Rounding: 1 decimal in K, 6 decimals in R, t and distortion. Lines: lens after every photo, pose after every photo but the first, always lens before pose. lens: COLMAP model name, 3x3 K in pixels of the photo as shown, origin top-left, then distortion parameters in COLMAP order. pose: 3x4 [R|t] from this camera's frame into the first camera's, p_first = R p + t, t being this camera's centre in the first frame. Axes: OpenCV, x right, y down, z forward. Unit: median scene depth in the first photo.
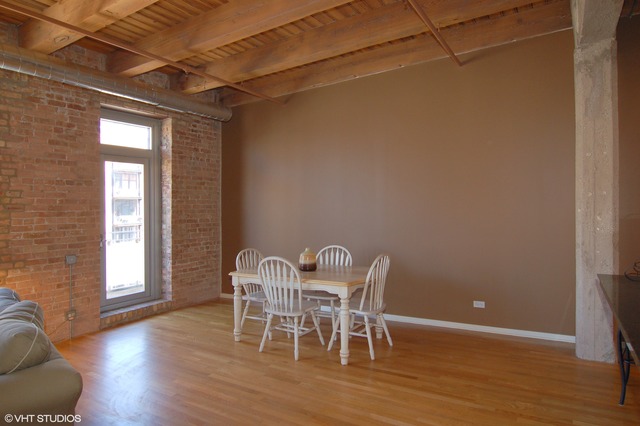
lens RADIAL K [[388.5, 0, 320.7], [0, 388.5, 210.6], [0, 0, 1]] dist [0.004693, 0.000793]
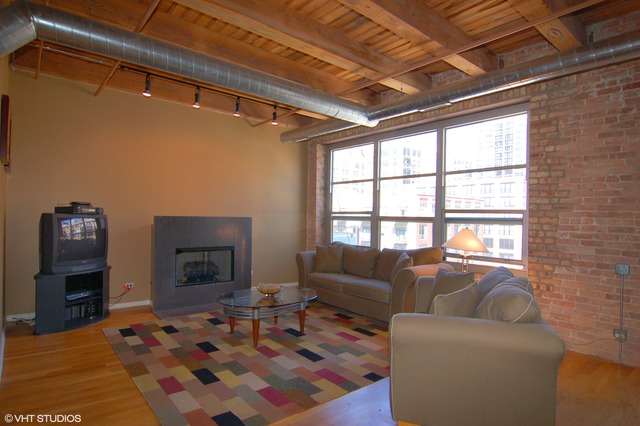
lens RADIAL K [[360.8, 0, 330.7], [0, 360.8, 196.3], [0, 0, 1]] dist [-0.002522, -0.000685]
pose [[-0.277328, -0.033252, -0.960200, 0.299220], [-0.016623, 0.999417, -0.029809, 0.002422], [0.960631, 0.007695, -0.277719, 0.649864]]
